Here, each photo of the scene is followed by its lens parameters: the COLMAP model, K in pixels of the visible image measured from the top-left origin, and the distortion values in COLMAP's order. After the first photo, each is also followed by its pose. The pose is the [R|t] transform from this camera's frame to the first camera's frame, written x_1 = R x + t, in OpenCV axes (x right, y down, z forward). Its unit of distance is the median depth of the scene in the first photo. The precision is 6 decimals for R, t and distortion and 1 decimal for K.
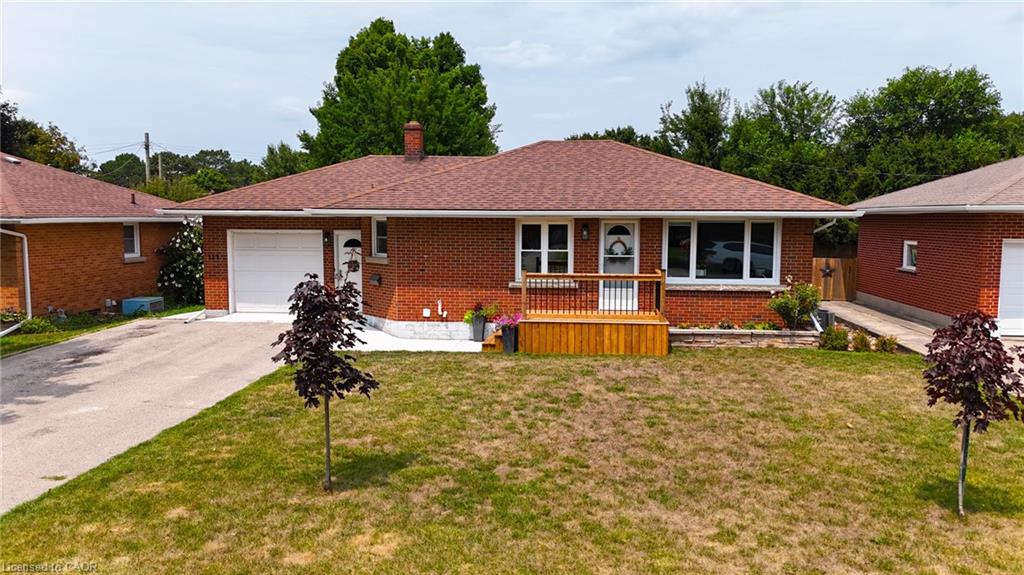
lens RADIAL K [[756.8, 0, 519.6], [0, 756.8, 290.2], [0, 0, 1]] dist [0.041093, -0.018514]
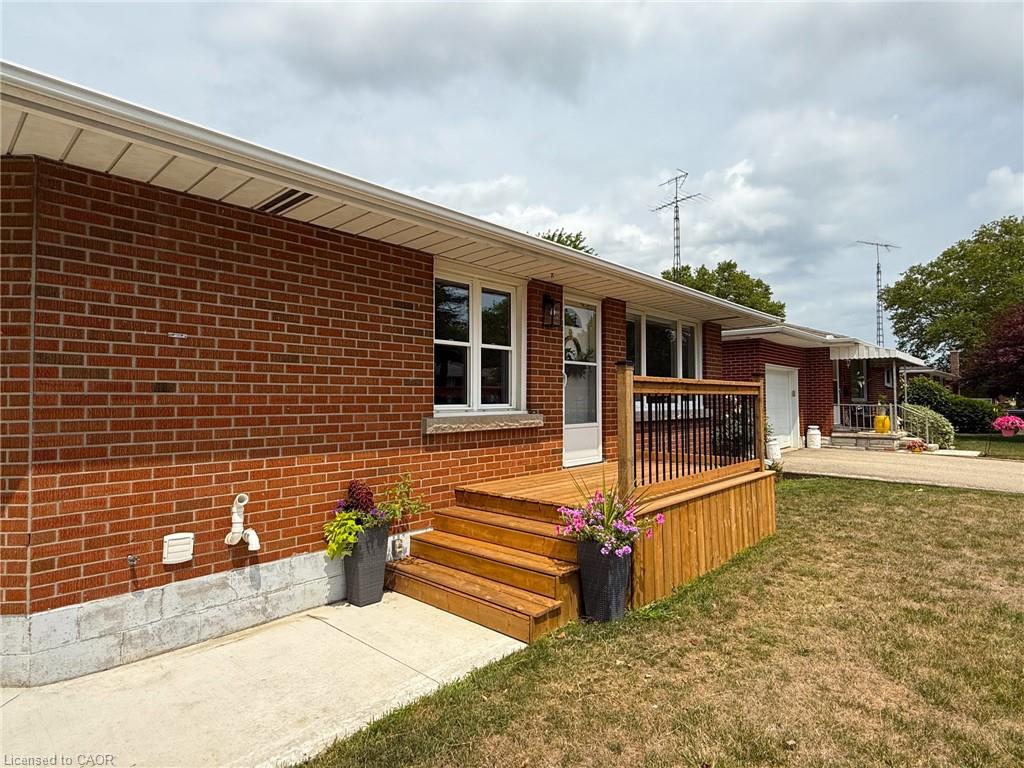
lens RADIAL K [[553.7, 0, 503.8], [0, 553.7, 388.8], [0, 0, 1]] dist [-0.014385, -0.000994]
pose [[0.613654, 0.011407, 0.789492, -0.198942], [0.086107, 0.992965, -0.081276, -0.000325], [-0.784865, 0.117856, 0.608355, 0.758993]]
